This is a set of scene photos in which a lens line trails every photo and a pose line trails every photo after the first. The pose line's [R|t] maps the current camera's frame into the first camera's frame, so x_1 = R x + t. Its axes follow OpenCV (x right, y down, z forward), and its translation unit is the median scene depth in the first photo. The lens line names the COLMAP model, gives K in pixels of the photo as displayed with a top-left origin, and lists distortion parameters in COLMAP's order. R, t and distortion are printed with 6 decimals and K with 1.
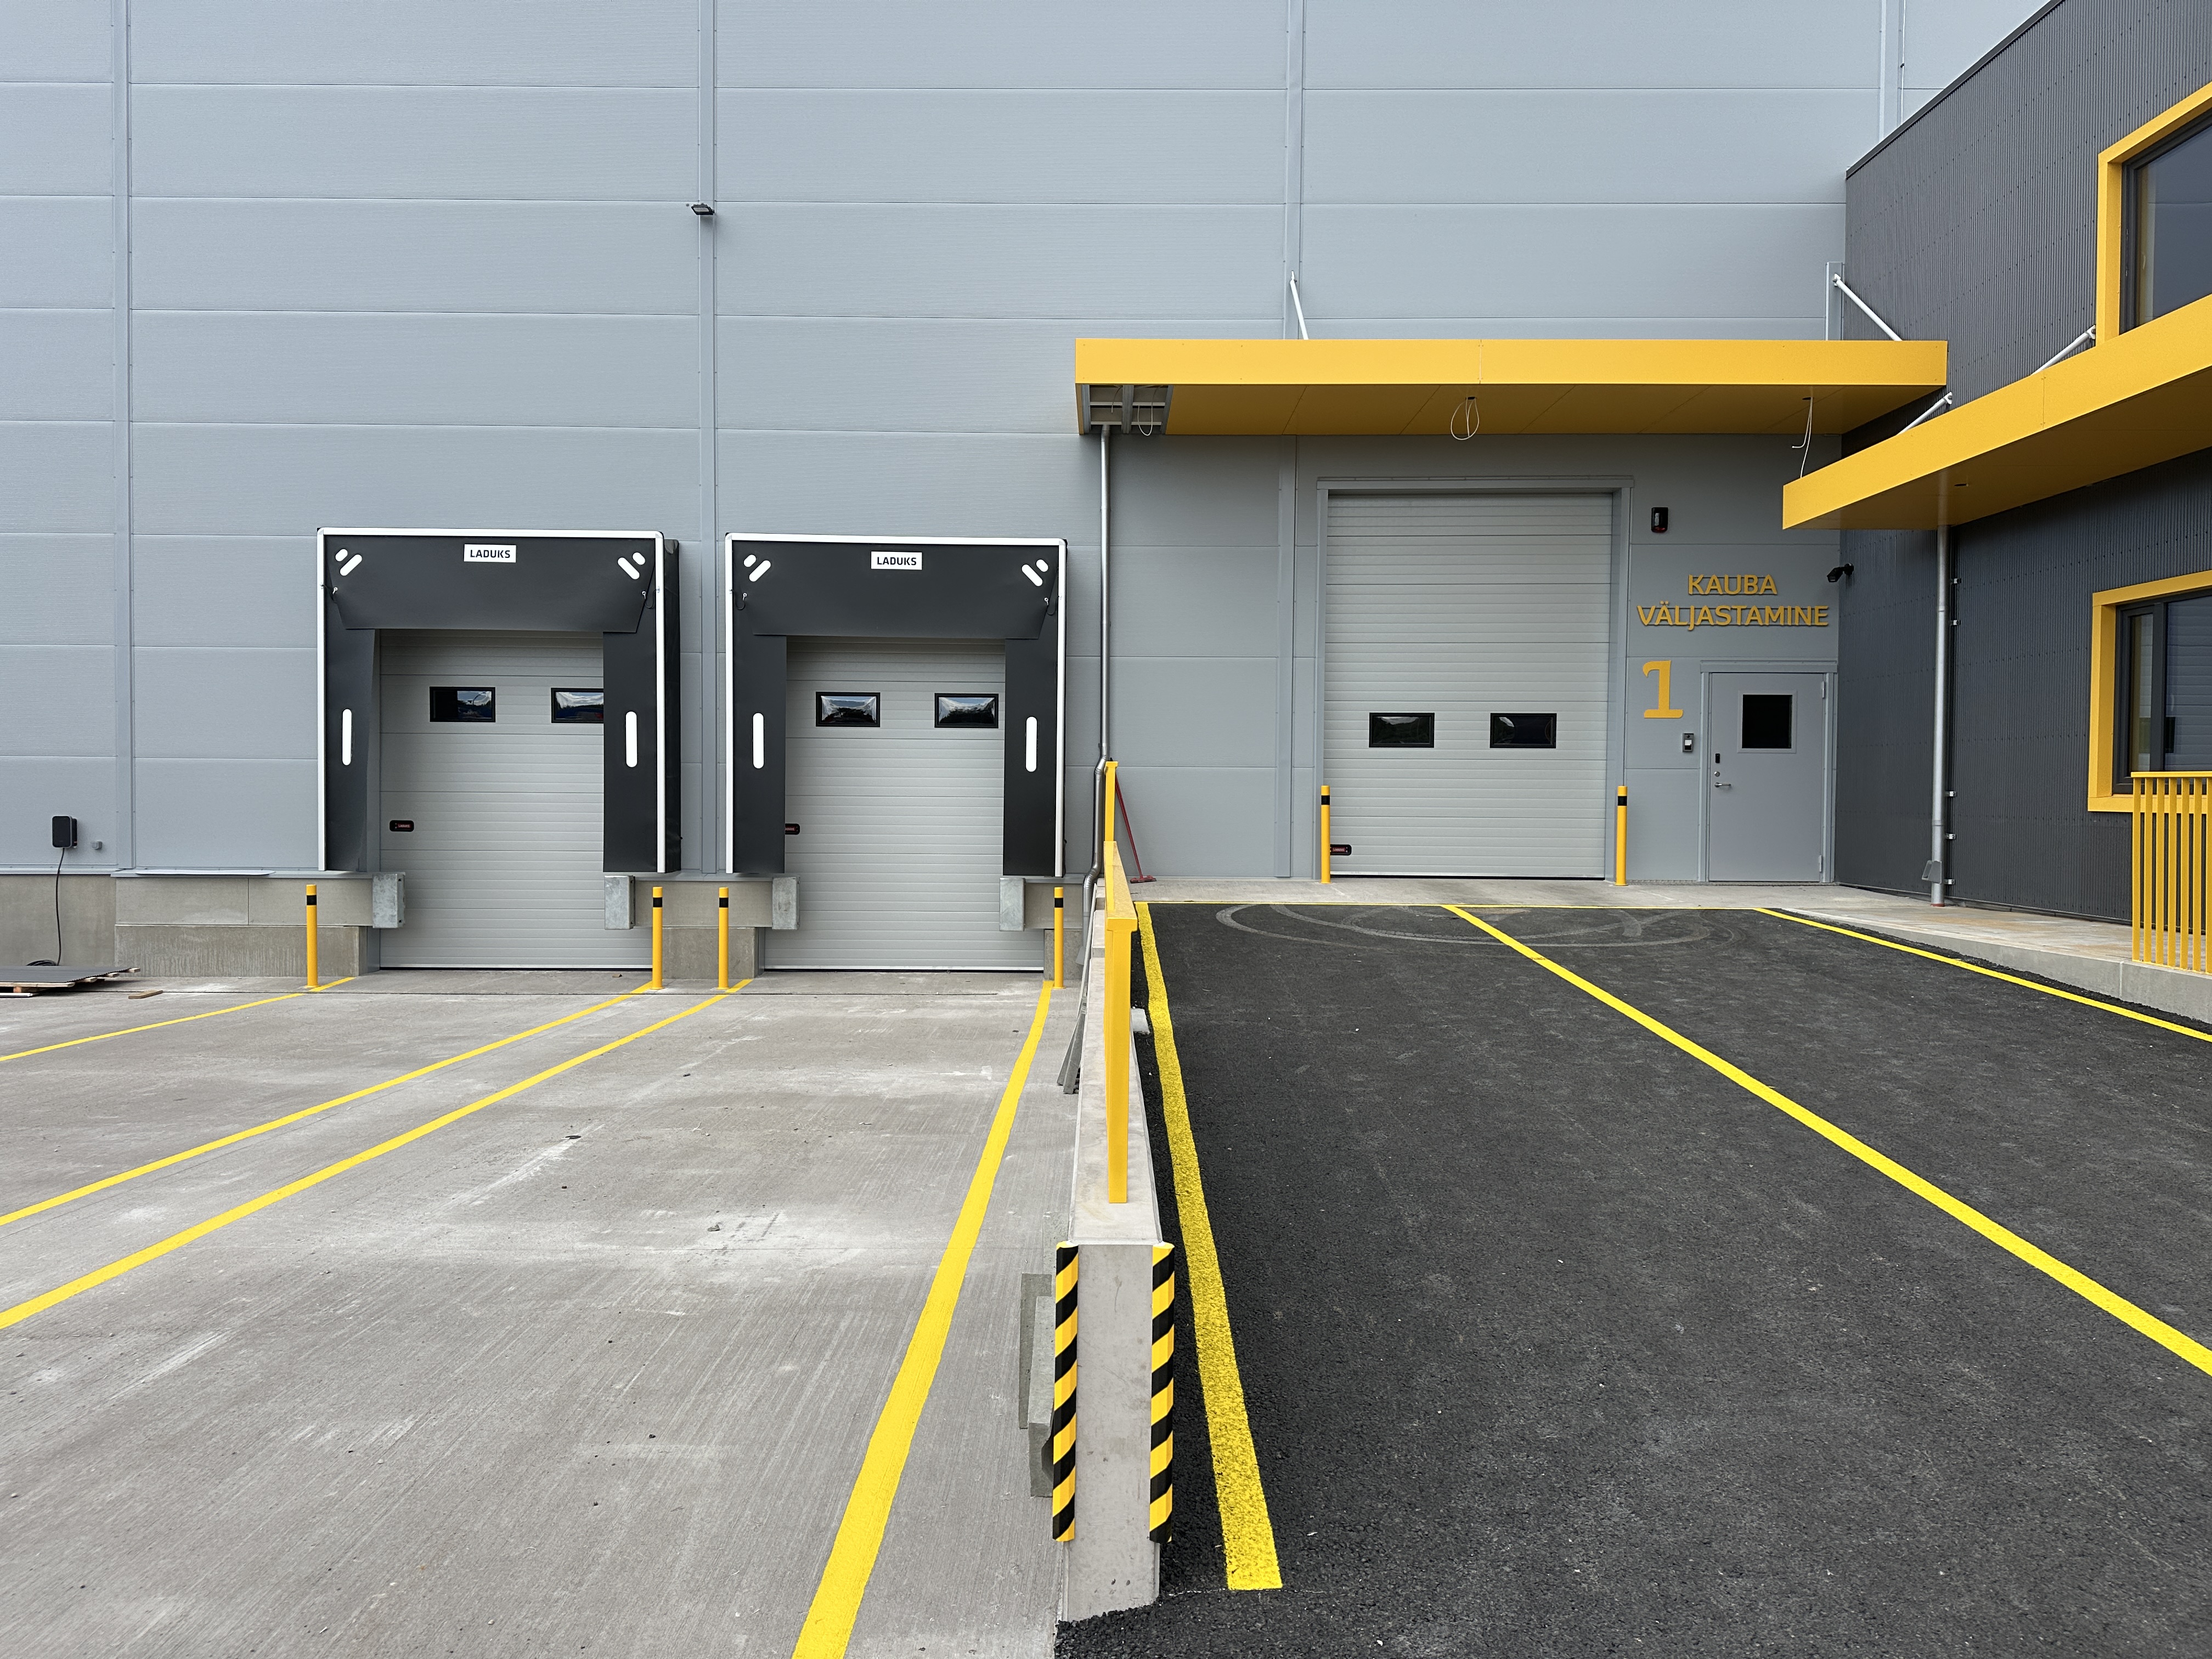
lens RADIAL K [[1601.8, 0, 1106.0], [0, 1601.8, 829.5], [0, 0, 1]] dist [0.110456, -0.141030]
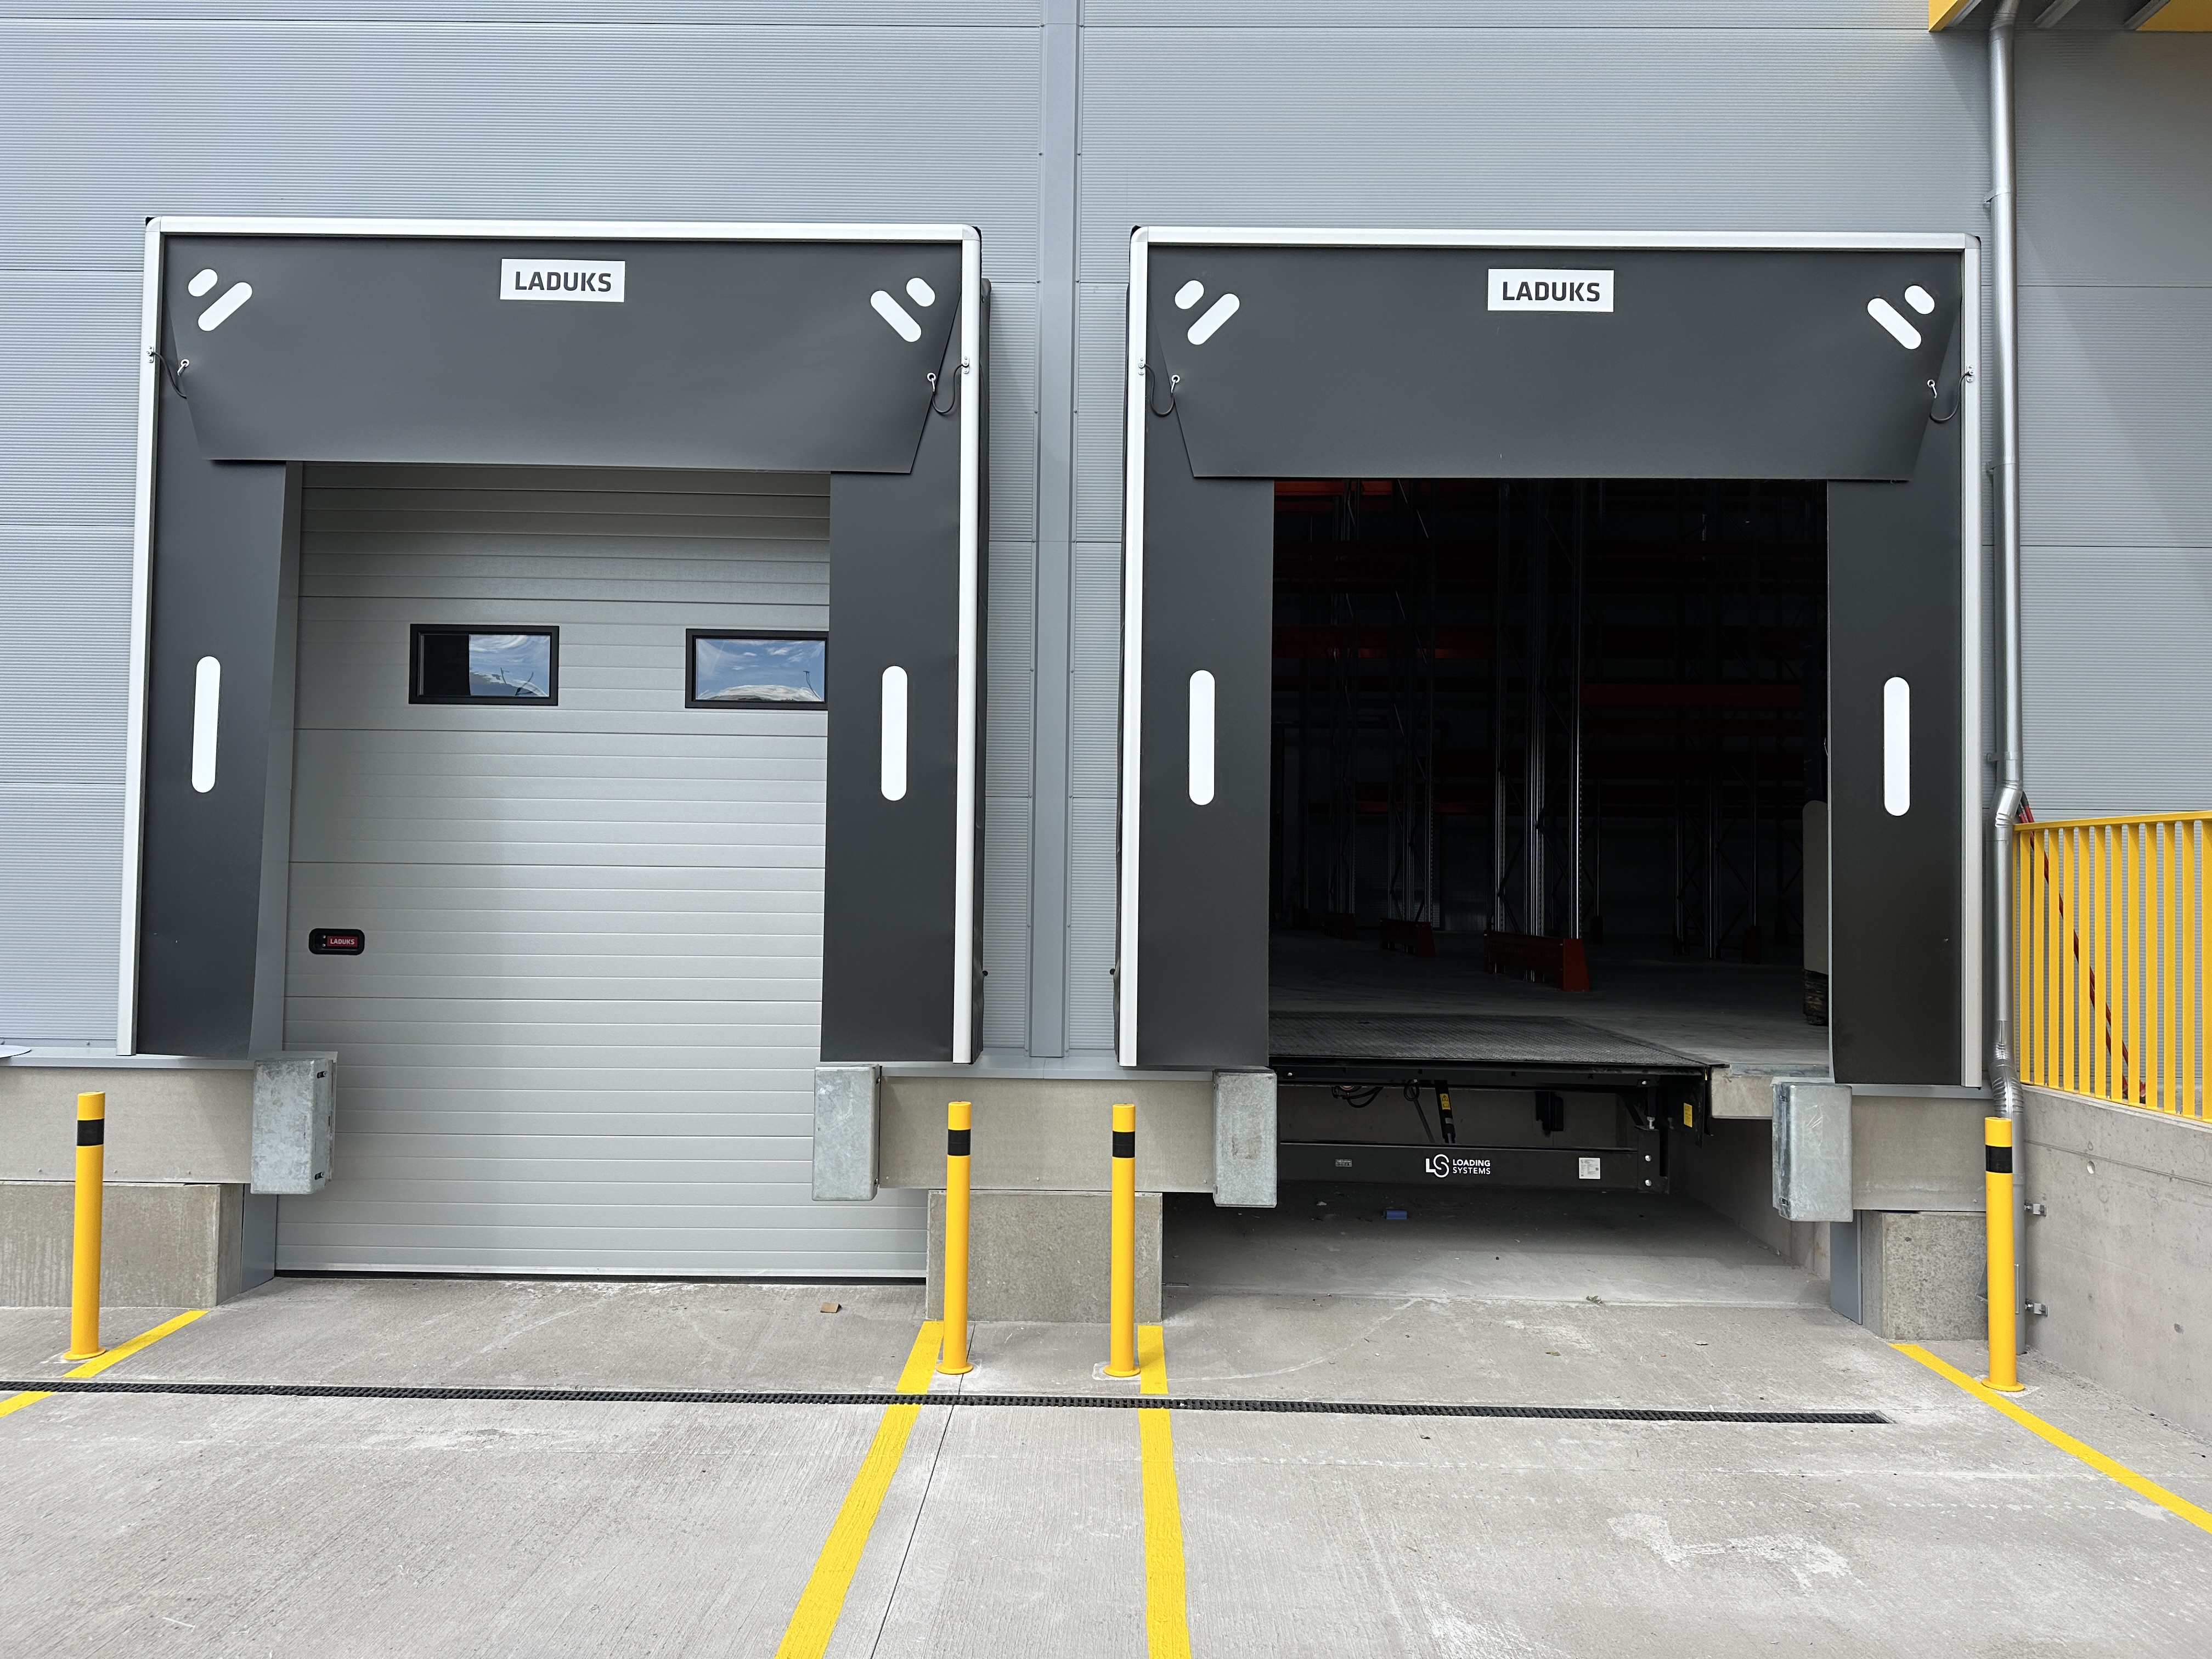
lens RADIAL K [[1601.8, 0, 1106.0], [0, 1601.8, 829.5], [0, 0, 1]] dist [0.110456, -0.141030]
pose [[0.999902, 0.005375, -0.012922, -0.230313], [-0.006161, 0.998085, -0.061550, -0.006809], [0.012566, 0.061623, 0.998020, 0.588260]]
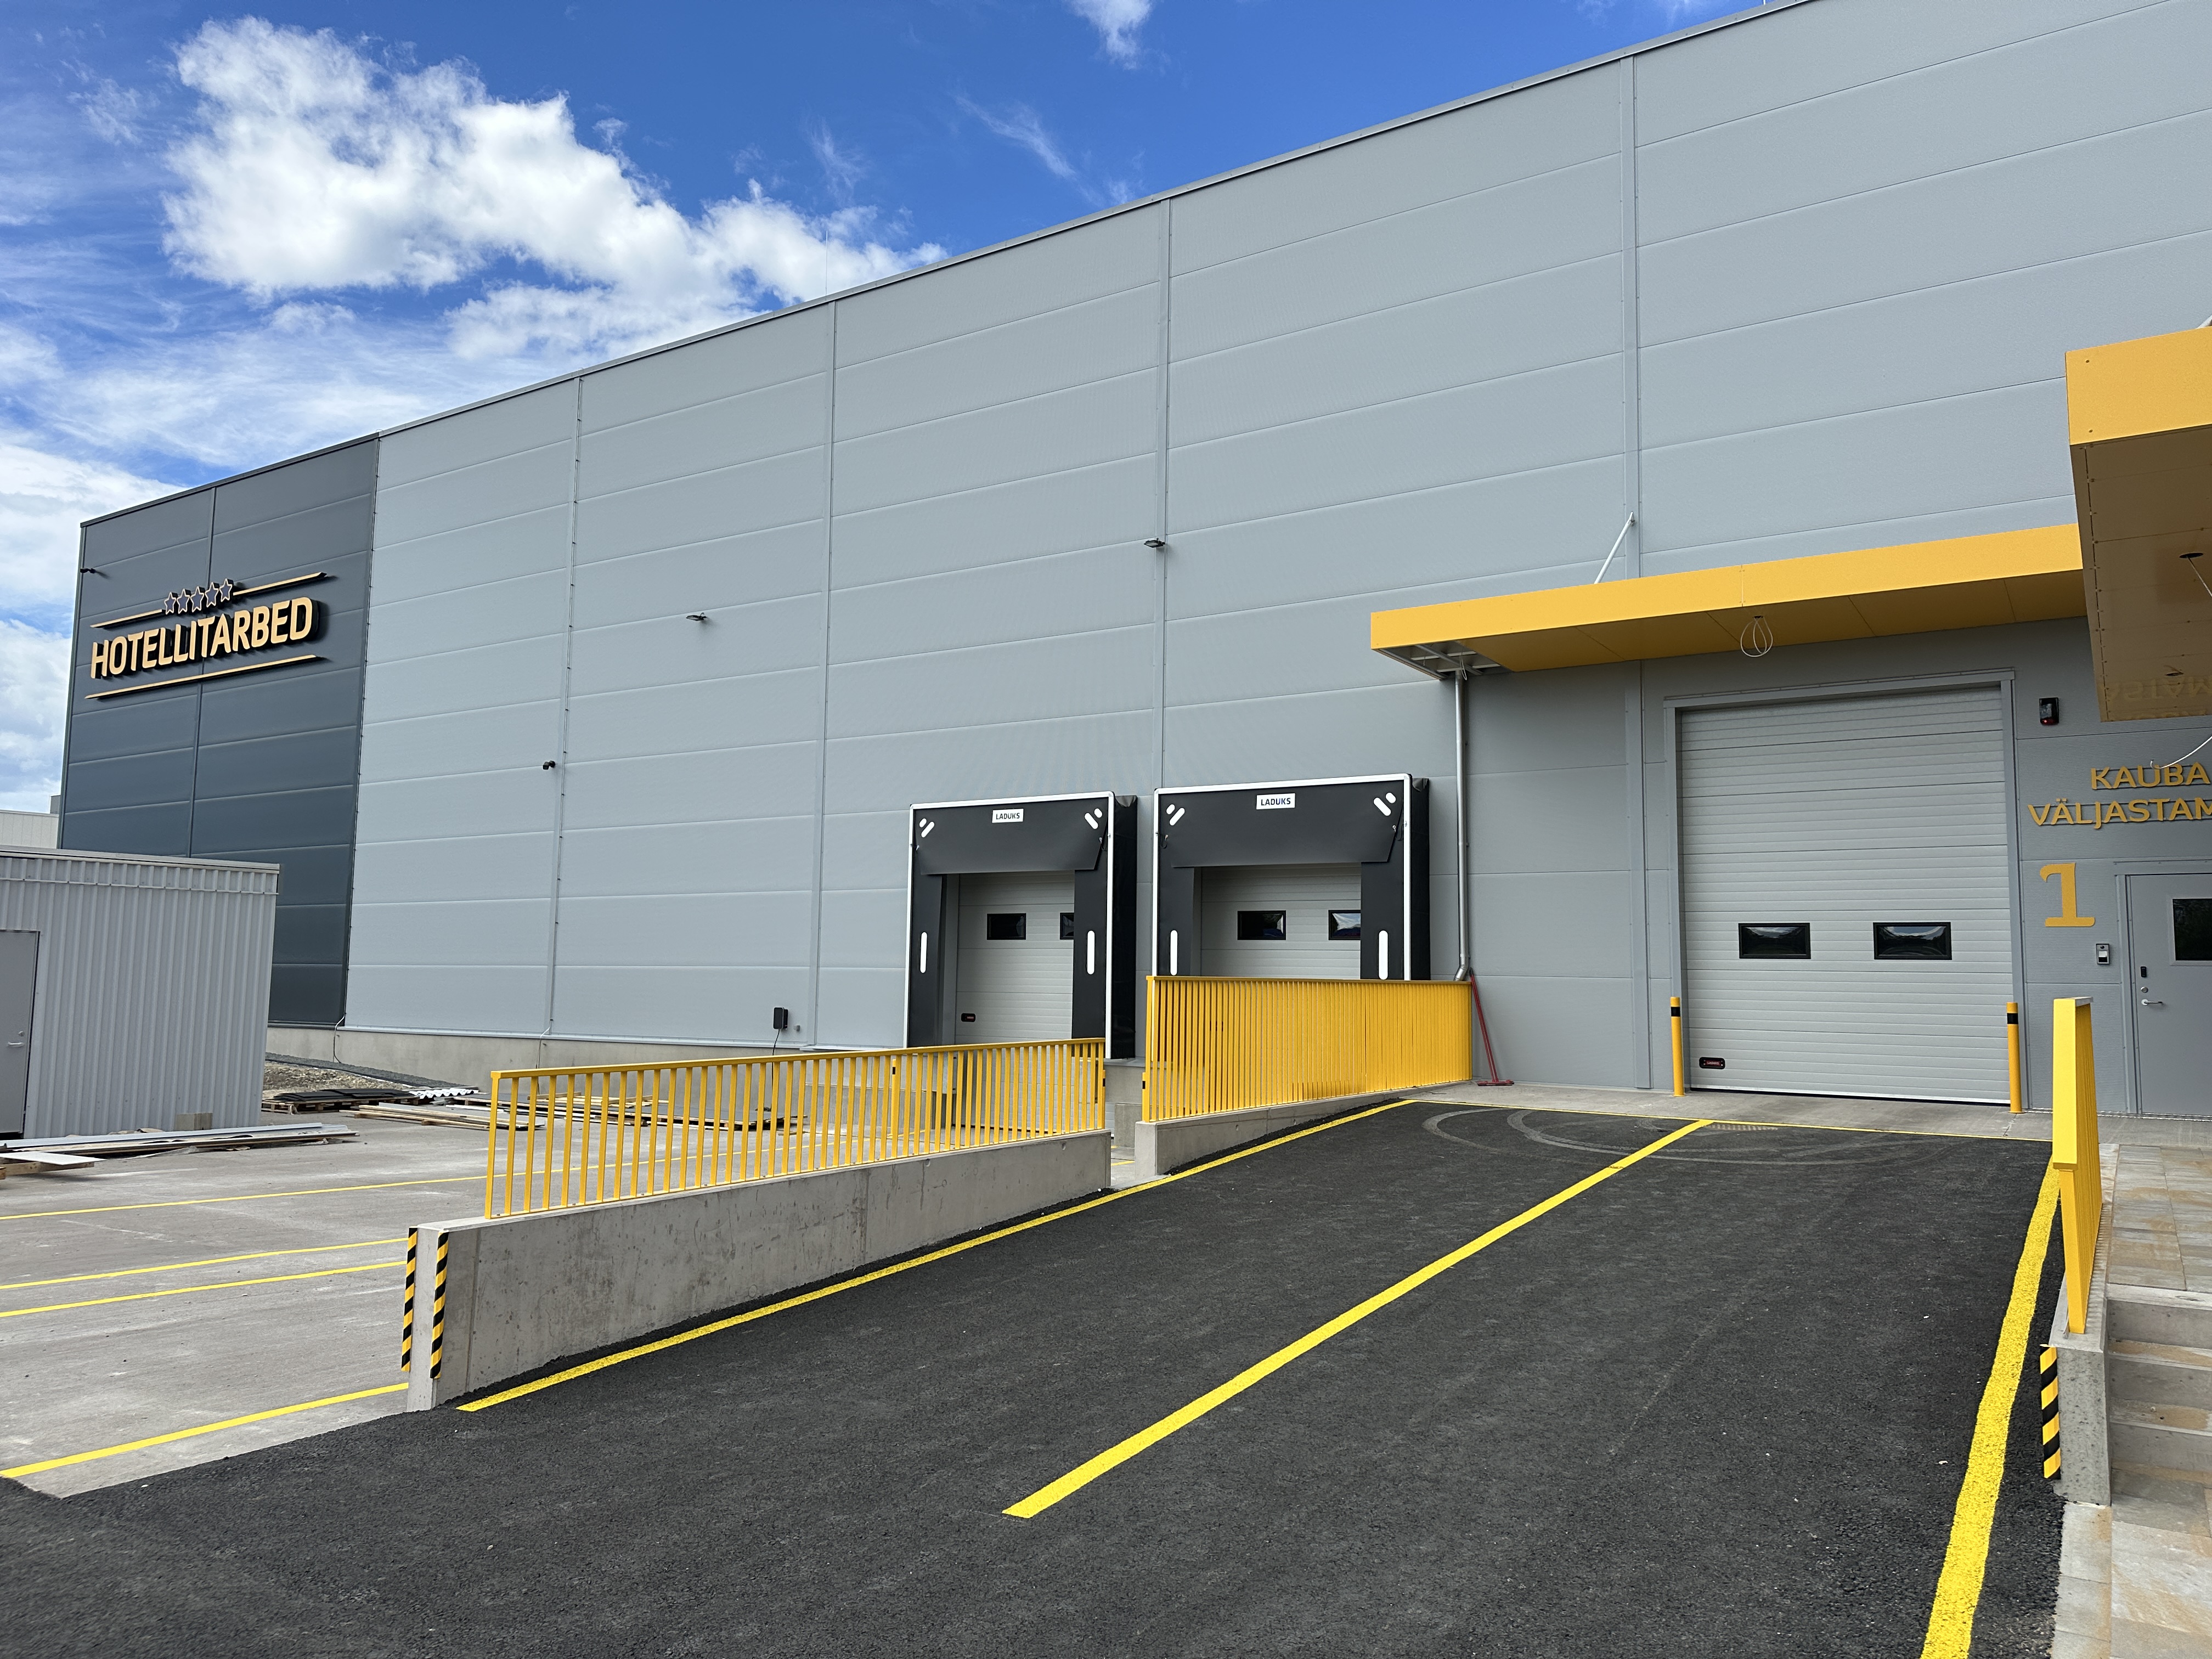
lens RADIAL K [[1555.5, 0, 1106.0], [0, 1555.5, 829.5], [0, 0, 1]] dist [0.028736, 0.000346]
pose [[0.837141, -0.047071, -0.544959, 0.384160], [-0.029308, 0.990999, -0.130619, 0.007674], [0.546202, 0.125318, 0.828226, -0.021679]]
